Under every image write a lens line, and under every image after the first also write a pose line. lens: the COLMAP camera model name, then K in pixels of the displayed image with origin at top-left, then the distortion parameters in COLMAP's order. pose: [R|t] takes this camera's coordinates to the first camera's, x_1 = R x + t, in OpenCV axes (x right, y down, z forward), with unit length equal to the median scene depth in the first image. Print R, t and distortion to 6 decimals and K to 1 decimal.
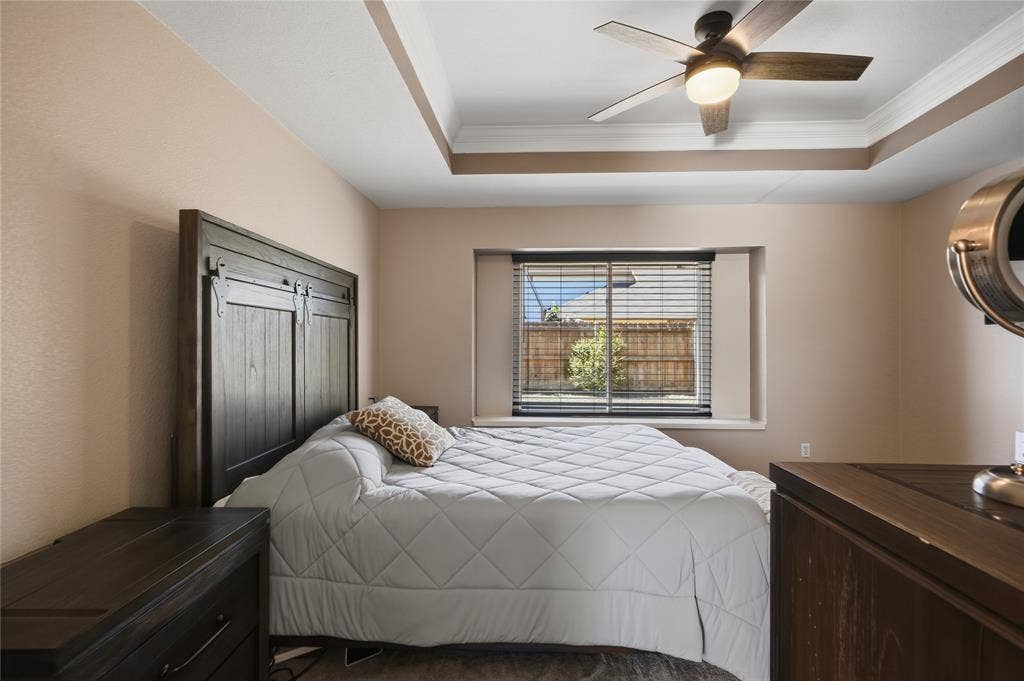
lens RADIAL K [[457.9, 0, 512.0], [0, 457.9, 340.5], [0, 0, 1]] dist [0.001646, 0.000570]
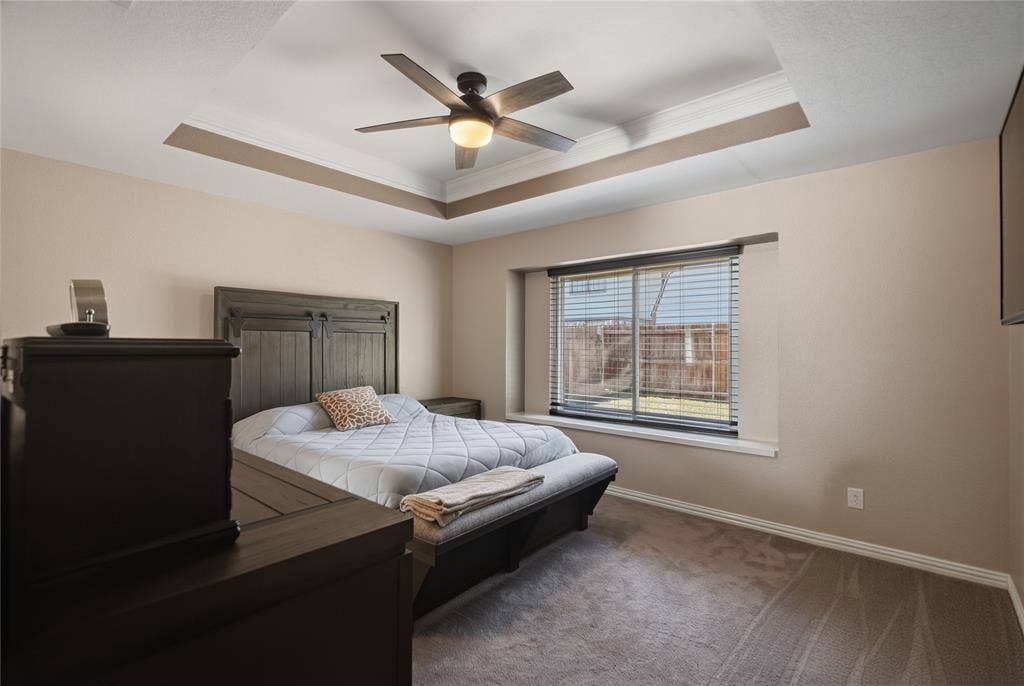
lens RADIAL K [[465.9, 0, 512.0], [0, 465.9, 343.0], [0, 0, 1]] dist [-0.000632, -0.000072]
pose [[0.786460, -0.004040, -0.617627, 0.635875], [0.003229, 0.999992, -0.002428, -0.007382], [0.617632, -0.000085, 0.786467, 0.056202]]
